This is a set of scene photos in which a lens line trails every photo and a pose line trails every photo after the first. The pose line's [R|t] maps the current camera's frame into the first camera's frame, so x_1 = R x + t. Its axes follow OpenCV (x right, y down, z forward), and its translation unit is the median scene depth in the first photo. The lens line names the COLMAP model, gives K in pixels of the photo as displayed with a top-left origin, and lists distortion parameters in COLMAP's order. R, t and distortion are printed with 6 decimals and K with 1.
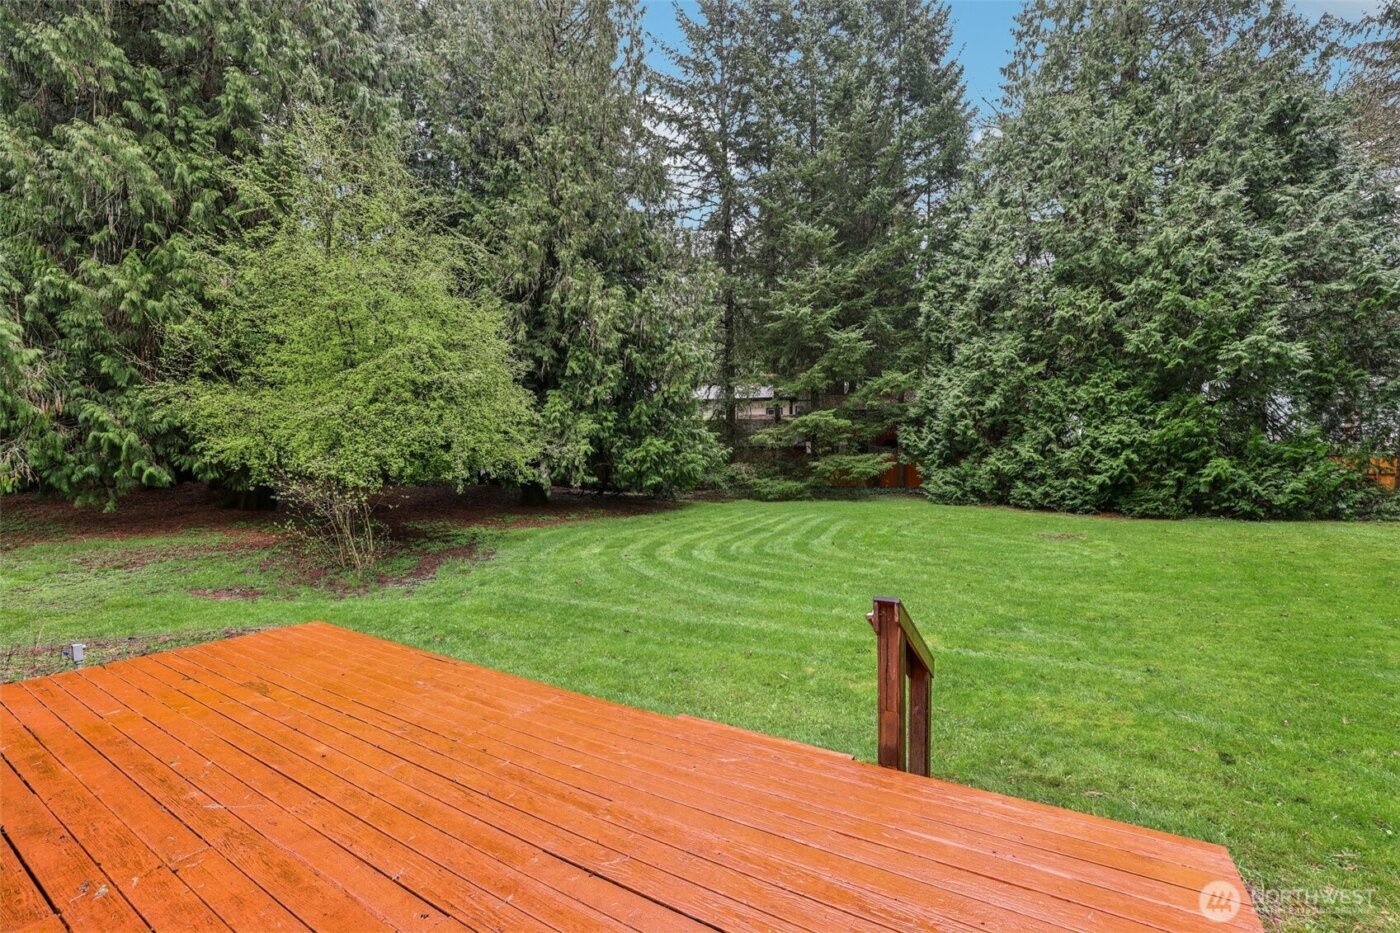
lens RADIAL K [[594.3, 0, 695.5], [0, 594.3, 469.4], [0, 0, 1]] dist [-0.051341, 0.023342]
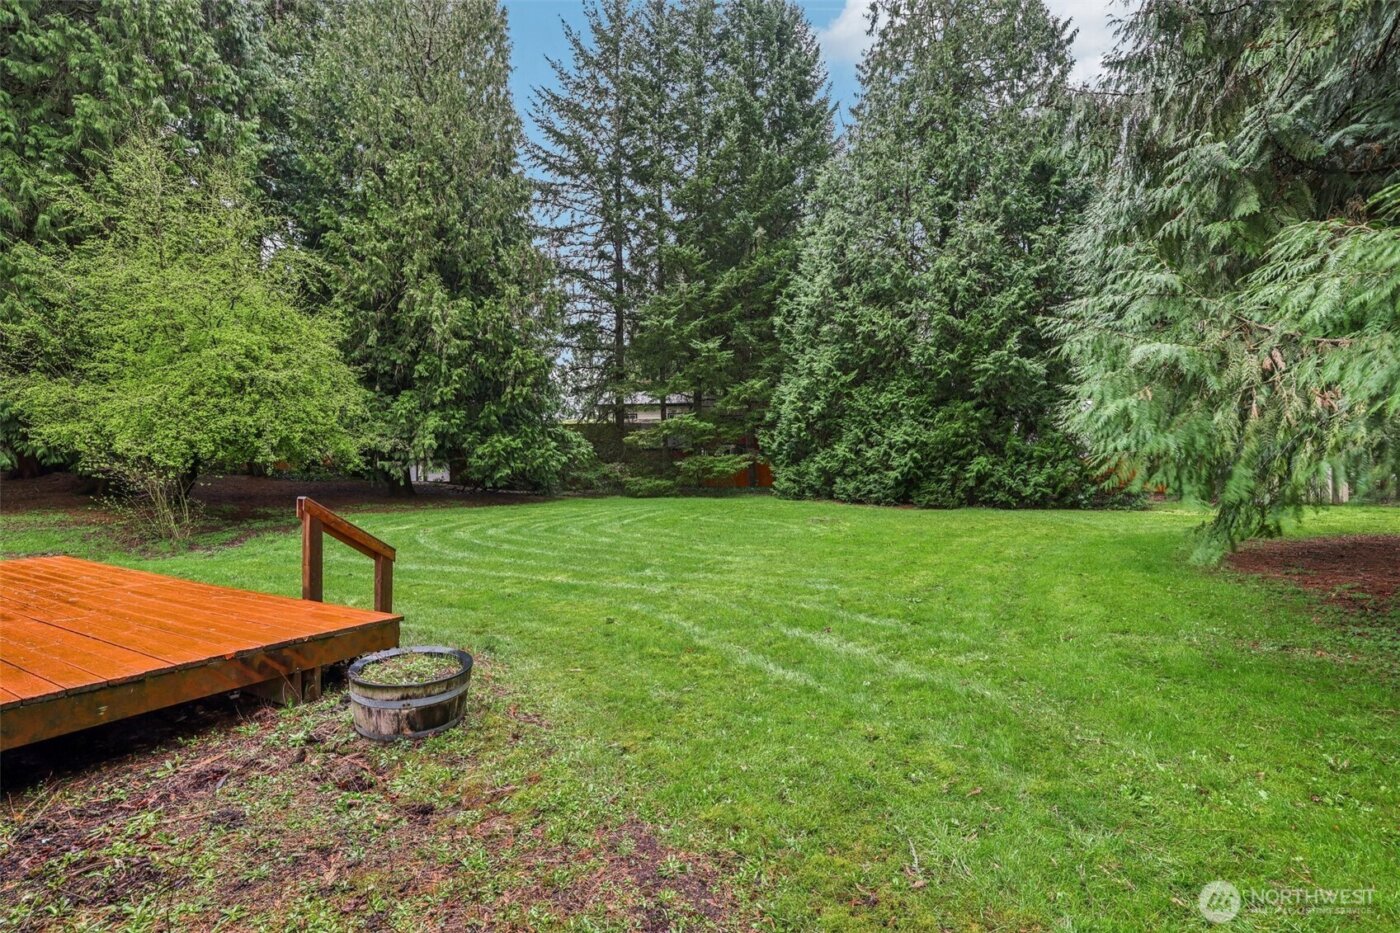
lens RADIAL K [[601.1, 0, 700.0], [0, 601.1, 466.5], [0, 0, 1]] dist [-0.041719, 0.016500]
pose [[0.997907, 0.007849, 0.064180, 0.245756], [-0.006507, 0.999756, -0.021094, 0.028745], [-0.064330, 0.020632, 0.997715, -0.144952]]
